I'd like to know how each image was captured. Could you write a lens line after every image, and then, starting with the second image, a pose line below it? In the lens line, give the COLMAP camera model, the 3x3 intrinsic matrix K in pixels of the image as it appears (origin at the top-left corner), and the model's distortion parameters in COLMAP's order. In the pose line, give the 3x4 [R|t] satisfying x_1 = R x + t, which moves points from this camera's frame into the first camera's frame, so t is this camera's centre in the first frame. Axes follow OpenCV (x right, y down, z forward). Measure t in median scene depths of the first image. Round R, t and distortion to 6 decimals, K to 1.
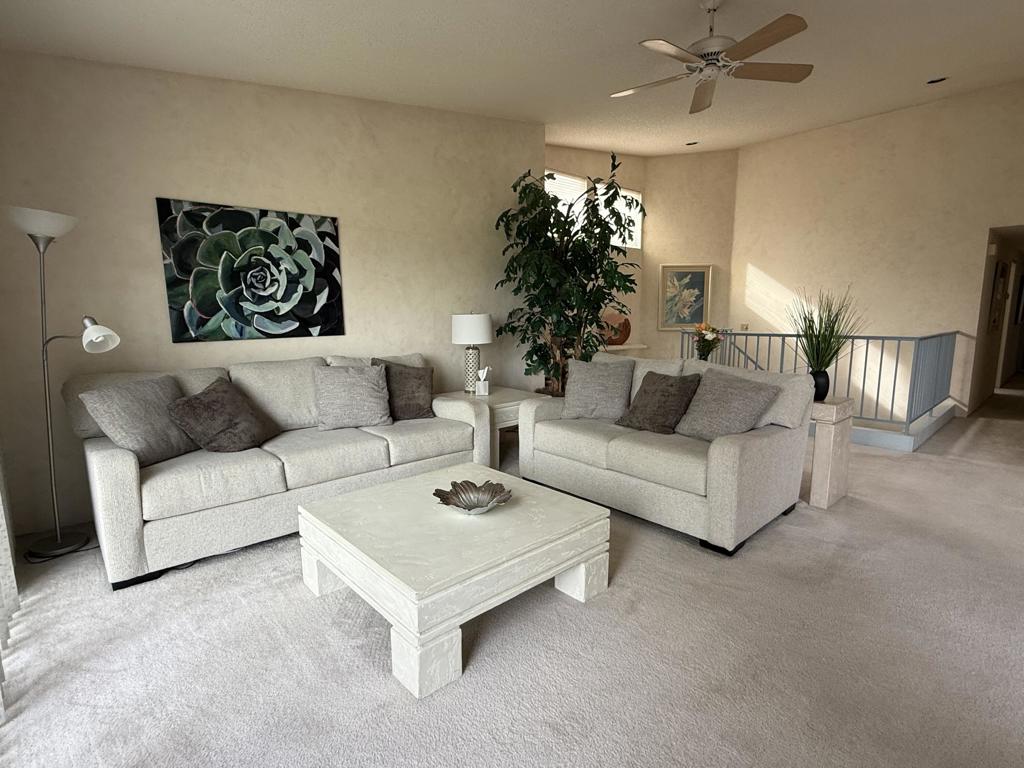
lens RADIAL K [[509.2, 0, 512.2], [0, 509.2, 386.3], [0, 0, 1]] dist [-0.000791, 0.000167]
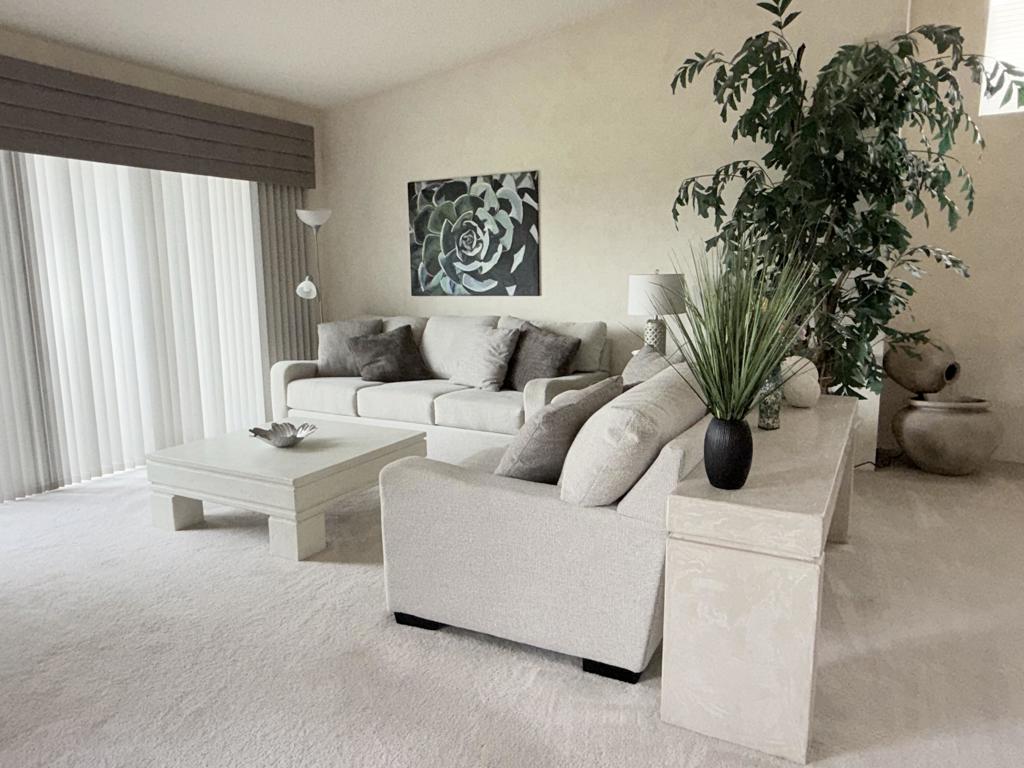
lens RADIAL K [[714.3, 0, 511.8], [0, 714.3, 383.3], [0, 0, 1]] dist [0.002105, -0.000311]
pose [[0.334452, 0.153458, -0.929835, 1.000576], [-0.129888, 0.984743, 0.115801, -0.098229], [0.933419, 0.082045, 0.349282, 0.568436]]
